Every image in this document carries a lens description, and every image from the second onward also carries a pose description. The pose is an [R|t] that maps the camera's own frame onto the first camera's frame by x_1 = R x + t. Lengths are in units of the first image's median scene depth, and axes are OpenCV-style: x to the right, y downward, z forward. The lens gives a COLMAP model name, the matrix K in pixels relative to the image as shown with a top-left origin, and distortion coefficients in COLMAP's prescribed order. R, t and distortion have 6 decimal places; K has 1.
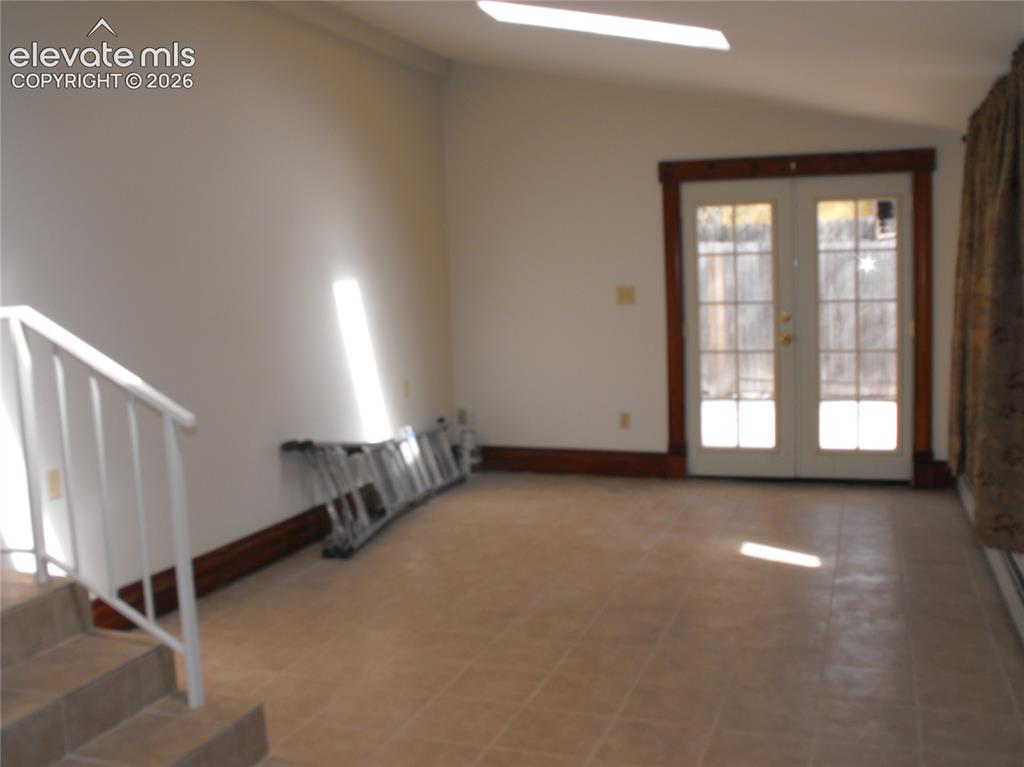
lens RADIAL K [[1014.3, 0, 514.4], [0, 1014.3, 387.3], [0, 0, 1]] dist [-0.134271, 0.000000]
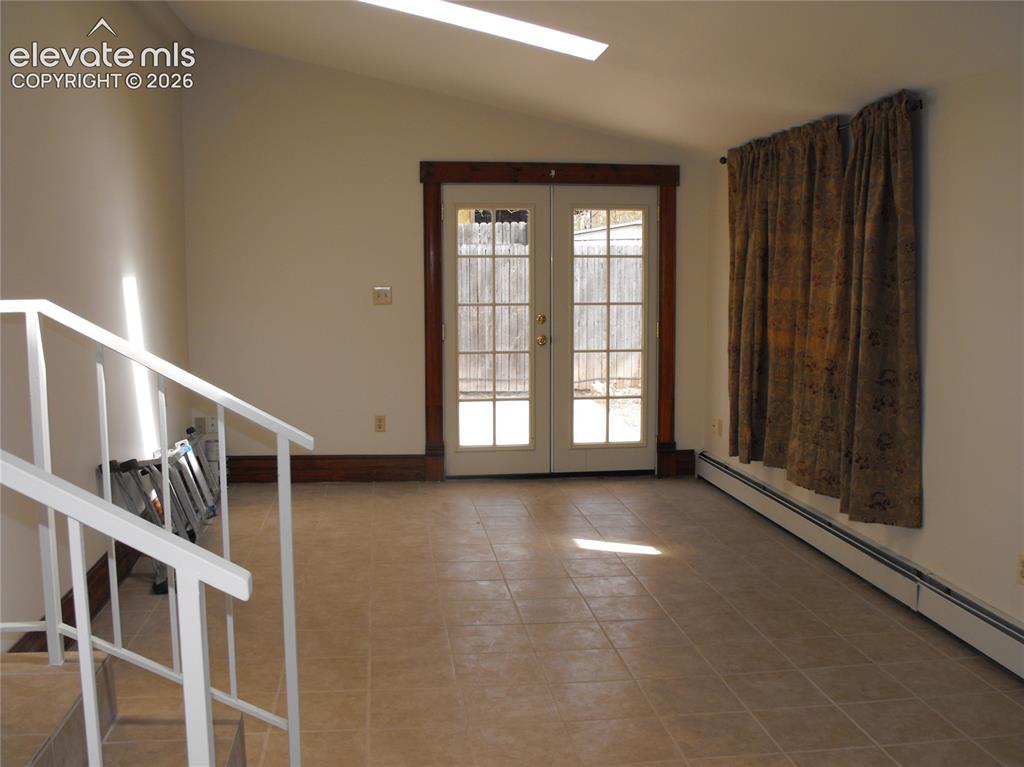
lens RADIAL K [[1014.3, 0, 513.8], [0, 1014.3, 382.8], [0, 0, 1]] dist [-0.134271, 0.000000]
pose [[0.888727, -0.017071, 0.458119, -0.239293], [0.018427, 0.999829, 0.001509, -0.006123], [-0.458066, 0.007100, 0.888890, 0.081638]]
